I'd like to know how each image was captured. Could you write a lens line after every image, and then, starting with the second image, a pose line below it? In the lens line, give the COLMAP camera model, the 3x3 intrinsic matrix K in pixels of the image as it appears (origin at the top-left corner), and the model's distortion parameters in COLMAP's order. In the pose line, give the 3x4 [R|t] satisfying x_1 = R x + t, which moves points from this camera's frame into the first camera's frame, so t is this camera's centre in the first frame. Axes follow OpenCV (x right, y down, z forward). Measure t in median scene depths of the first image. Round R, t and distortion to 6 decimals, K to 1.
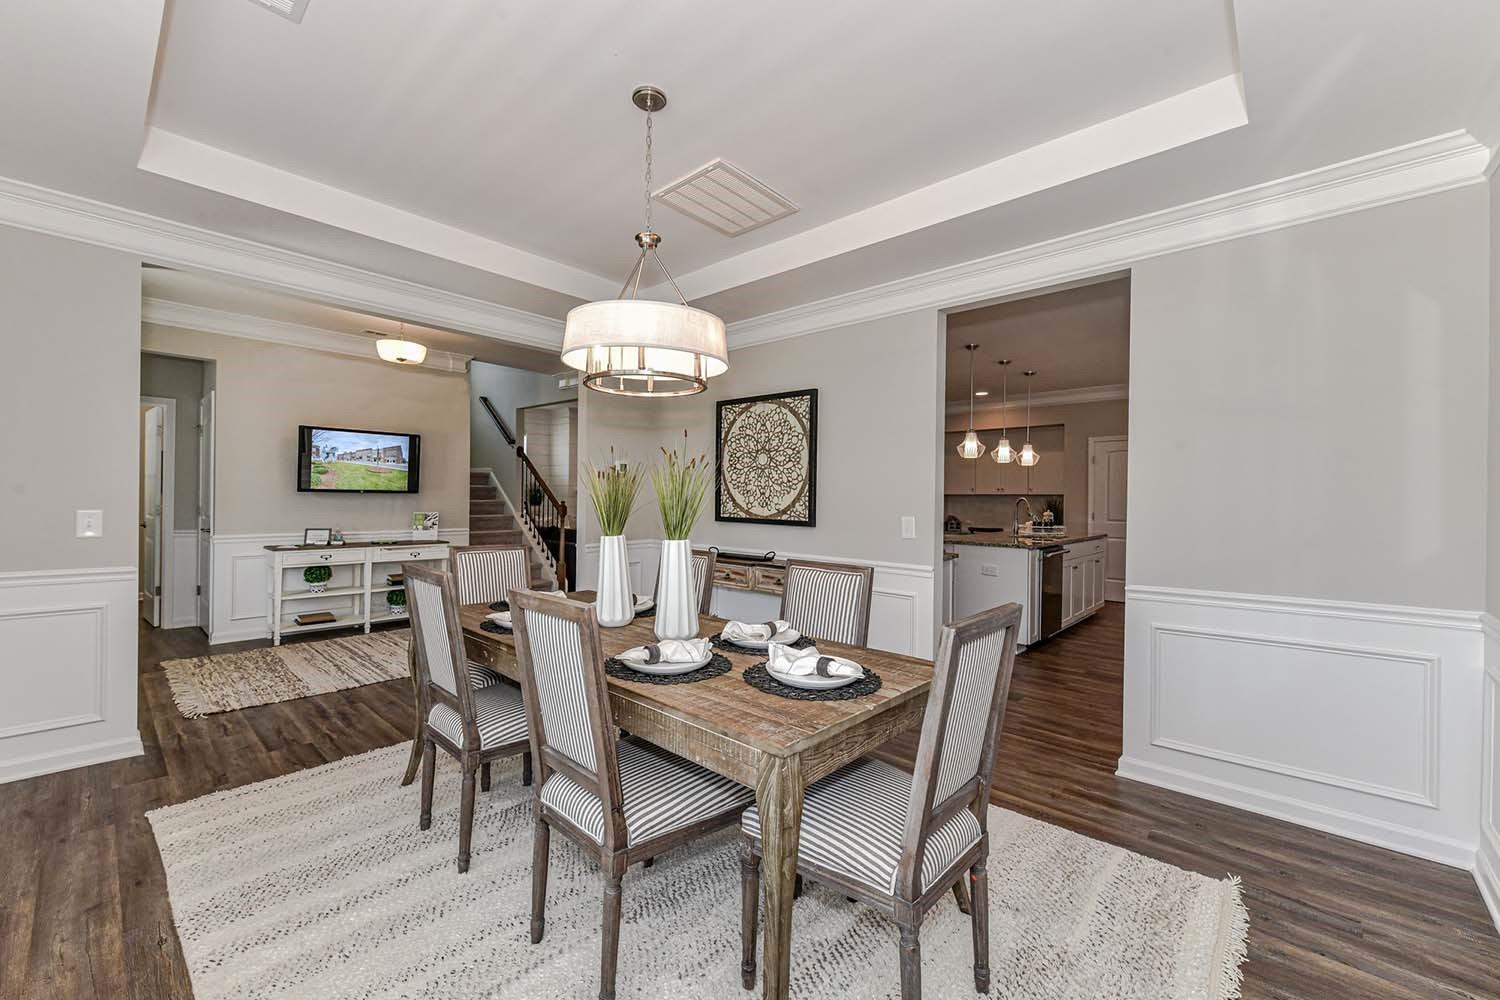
lens RADIAL K [[591.0, 0, 740.9], [0, 591.0, 502.7], [0, 0, 1]] dist [-0.002328, -0.001082]
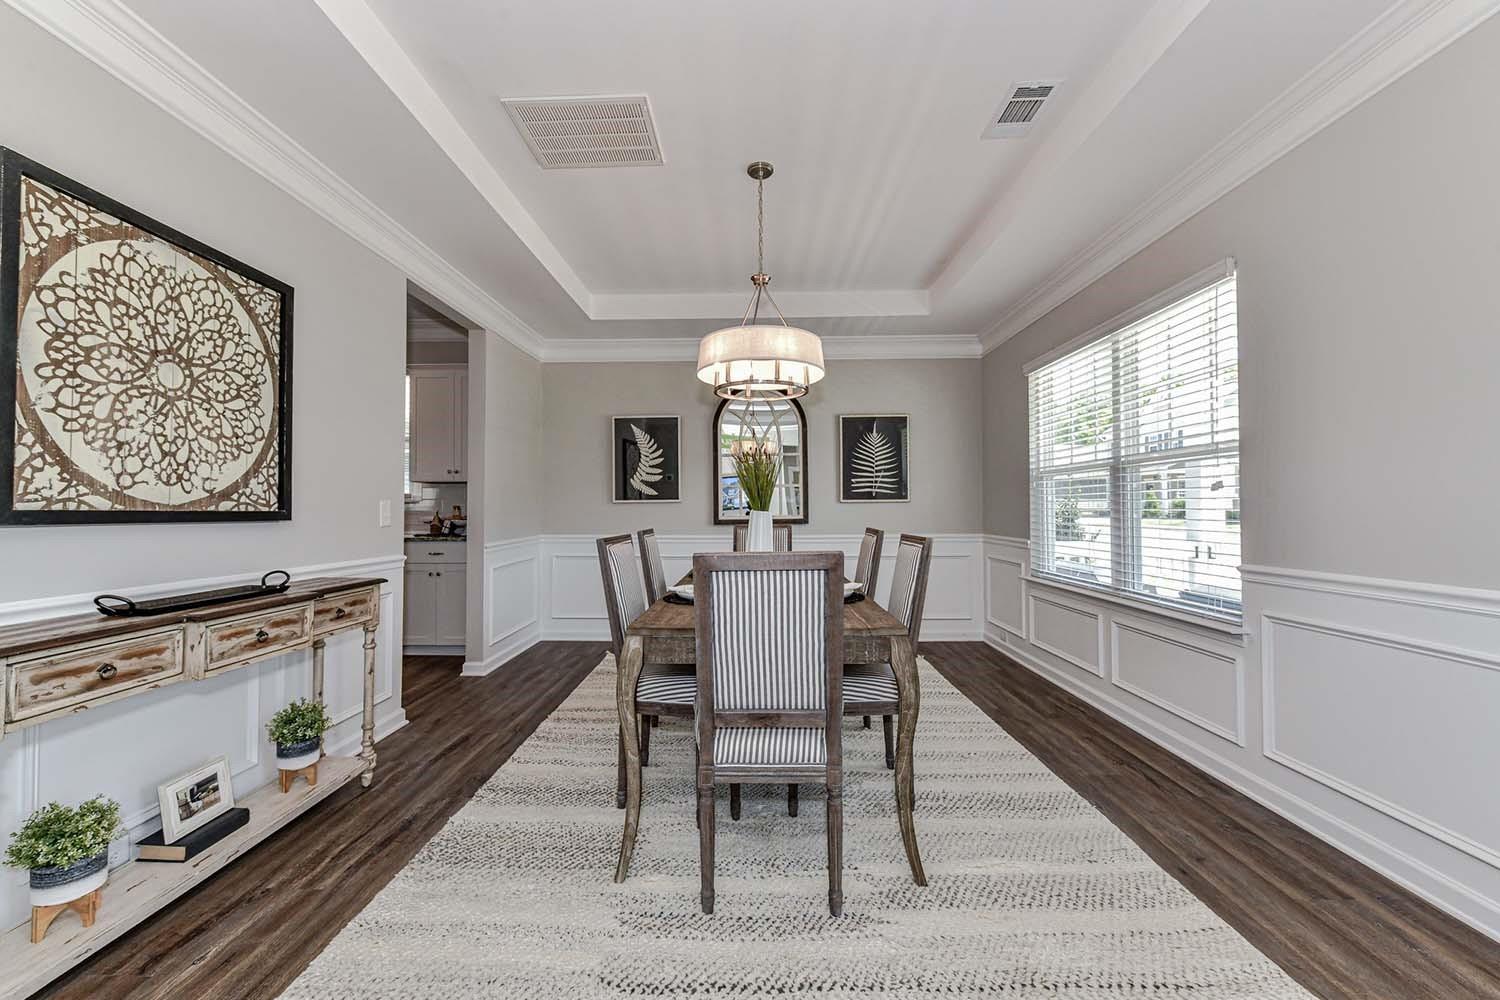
lens RADIAL K [[591.0, 0, 741.9], [0, 591.0, 498.0], [0, 0, 1]] dist [-0.002328, -0.001082]
pose [[-0.651595, 0.001182, 0.758566, -0.592181], [-0.002437, 0.999990, -0.003651, 0.018561], [-0.758563, -0.004228, -0.651586, 0.997434]]
